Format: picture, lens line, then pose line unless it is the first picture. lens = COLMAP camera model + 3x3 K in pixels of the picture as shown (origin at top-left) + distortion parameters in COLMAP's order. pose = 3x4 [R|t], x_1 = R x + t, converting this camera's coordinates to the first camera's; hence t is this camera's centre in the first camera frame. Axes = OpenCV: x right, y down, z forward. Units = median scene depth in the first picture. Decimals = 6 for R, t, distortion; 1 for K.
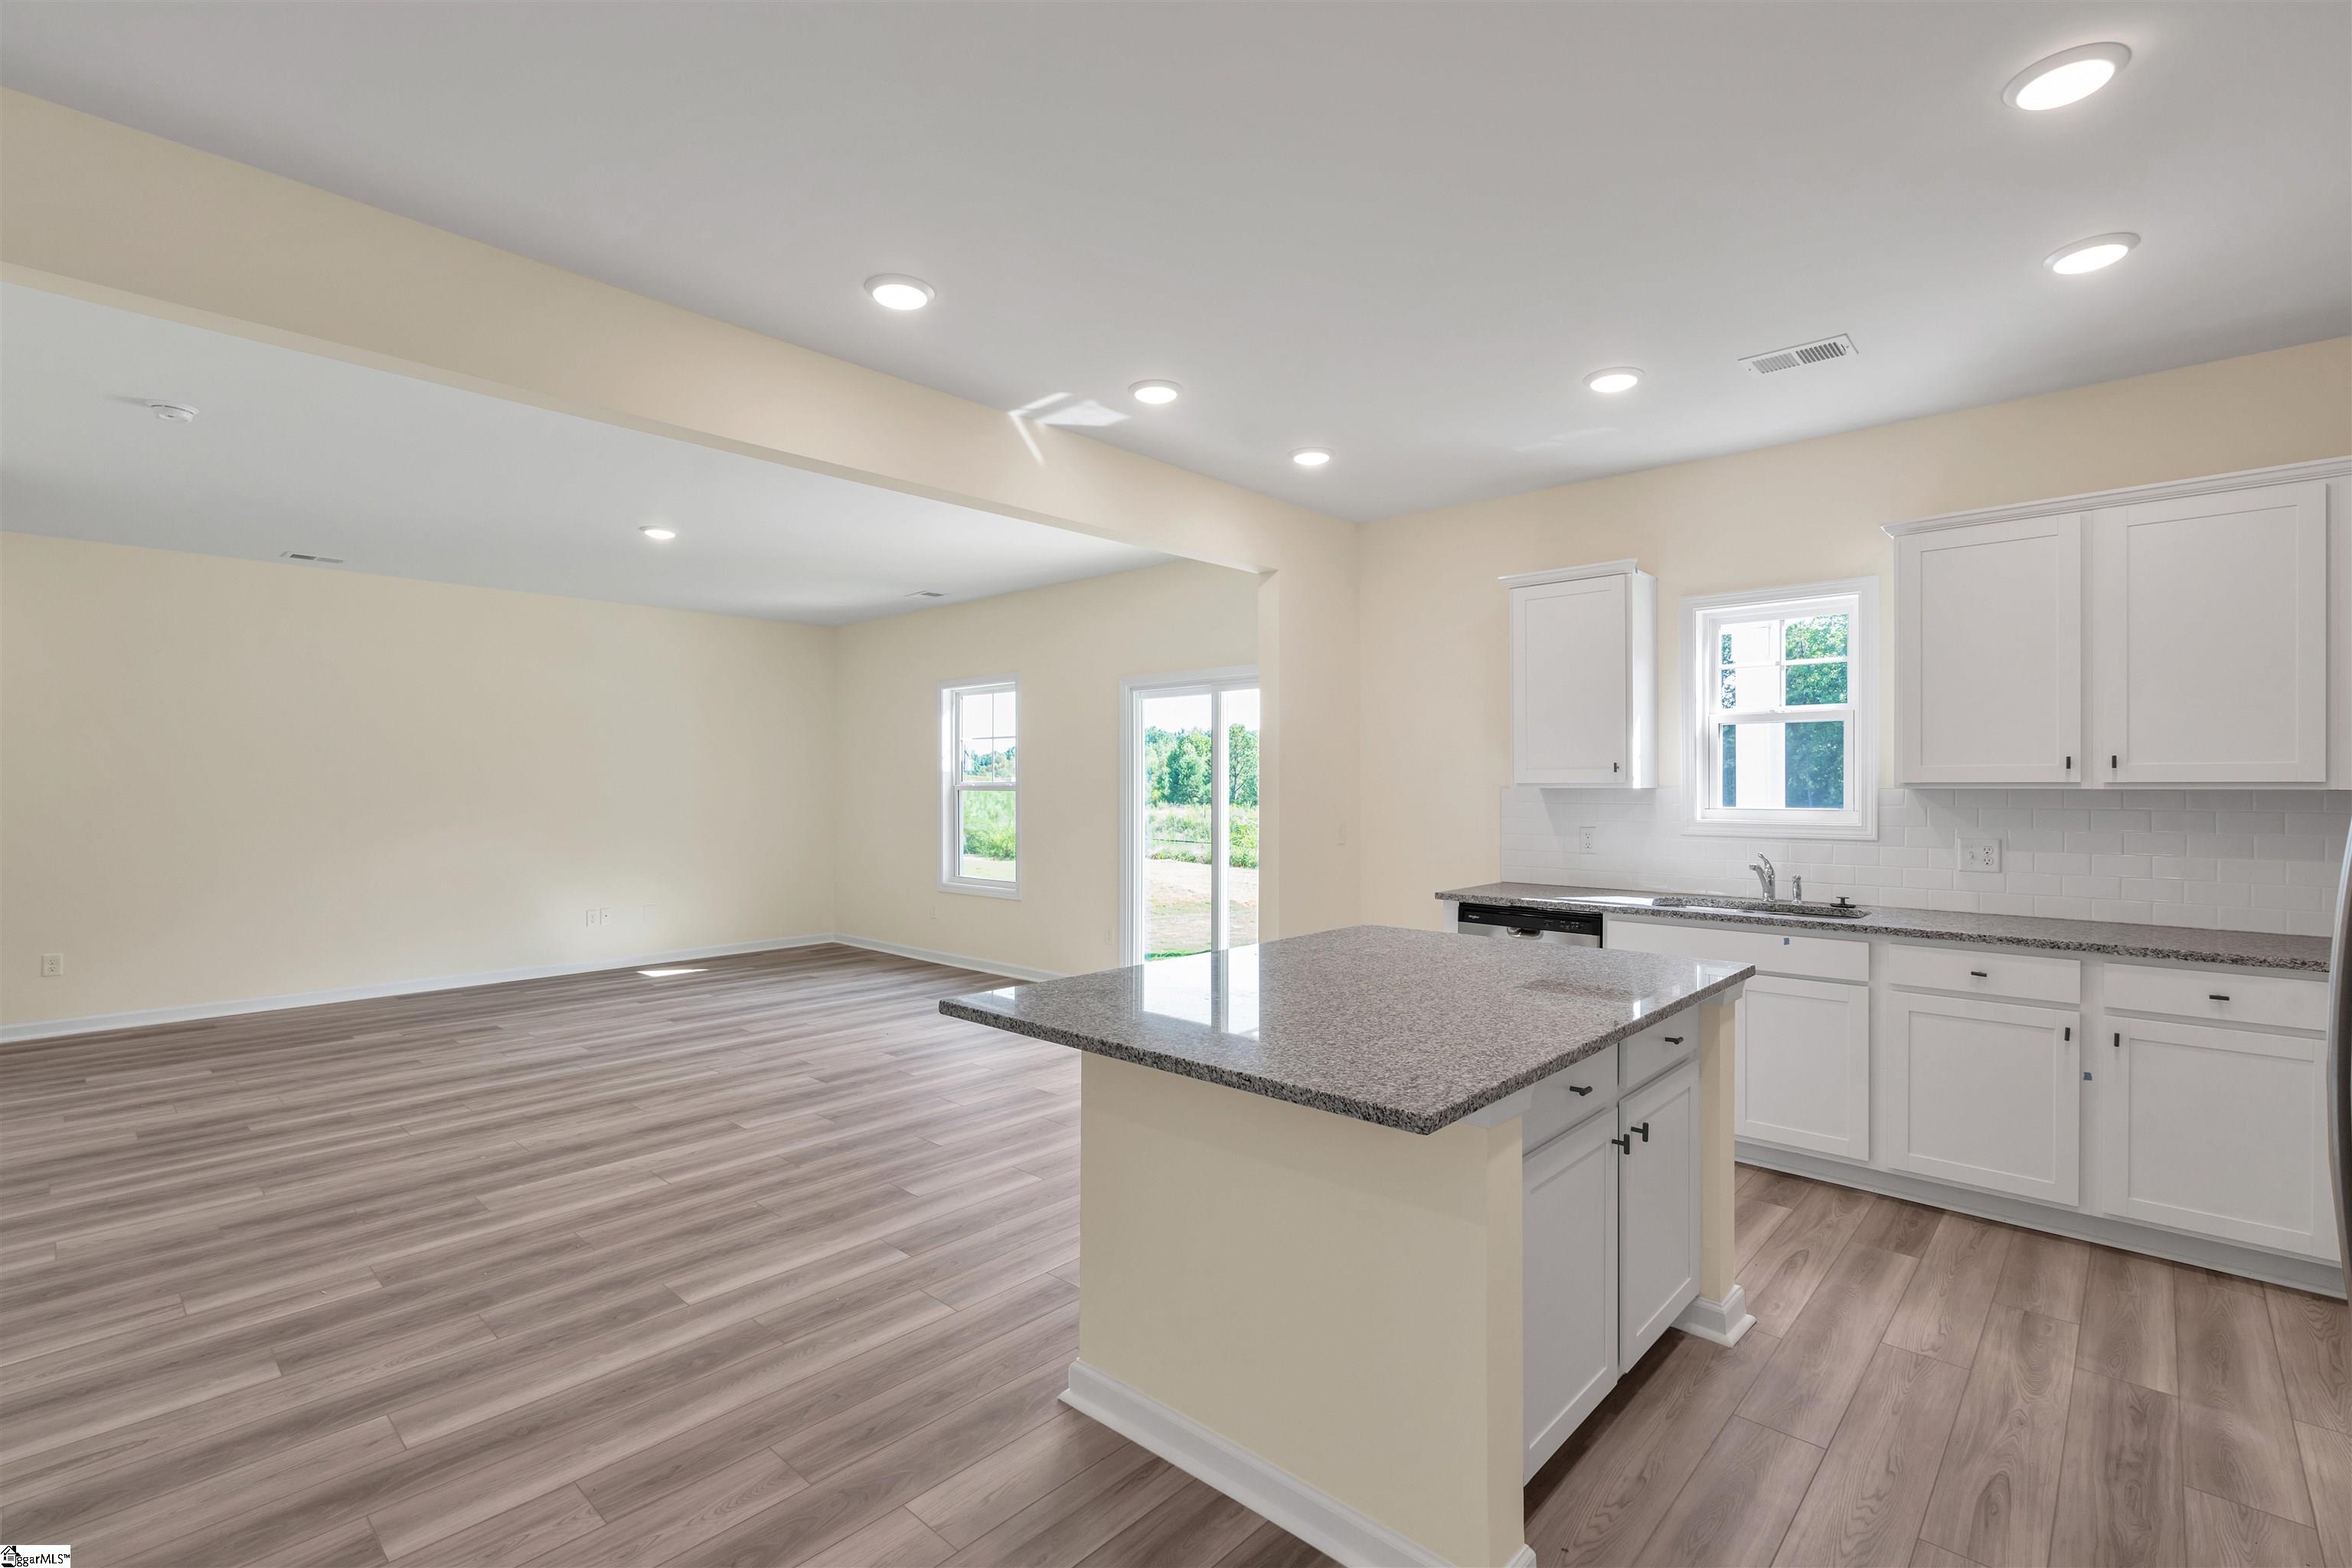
lens RADIAL K [[1065.3, 0, 1121.9], [0, 1065.3, 783.3], [0, 0, 1]] dist [0.002496, 0.001981]
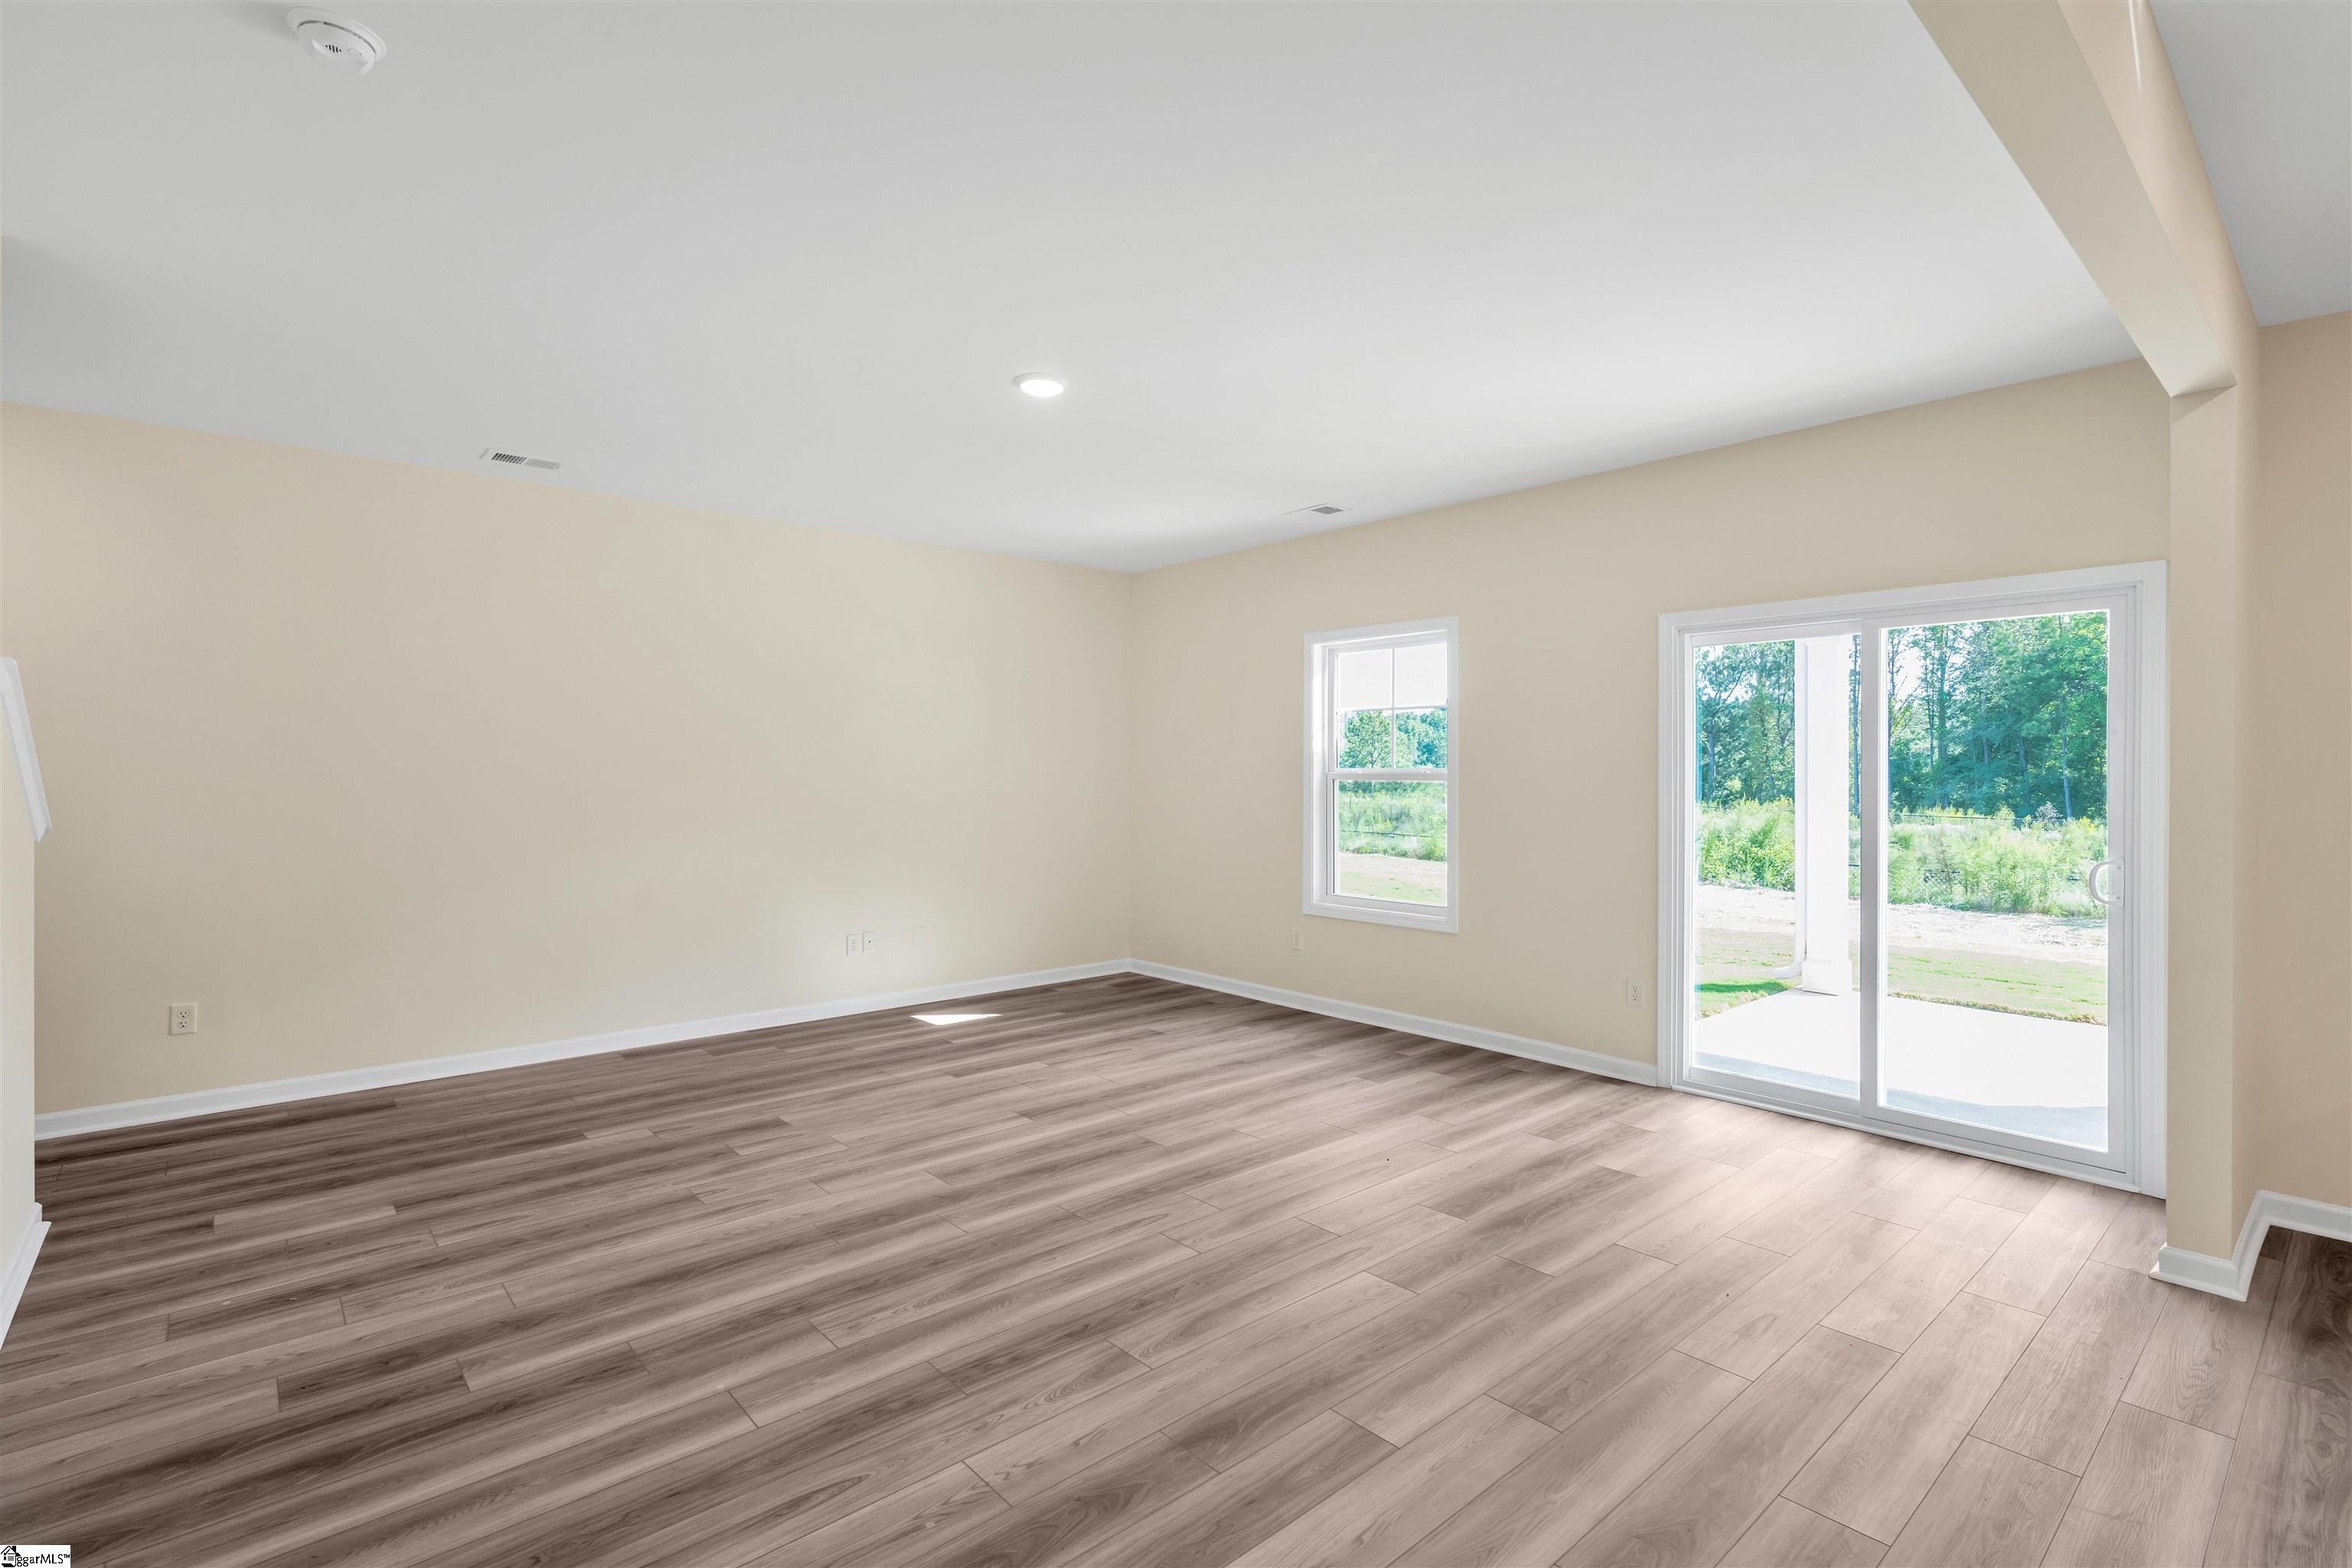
lens RADIAL K [[1065.3, 0, 1153.4], [0, 1065.3, 773.8], [0, 0, 1]] dist [0.002496, 0.001981]
pose [[0.997186, 0.003721, -0.074873, -0.247417], [-0.003406, 0.999985, 0.004325, 0.000130], [0.074888, -0.004058, 0.997184, 0.277978]]
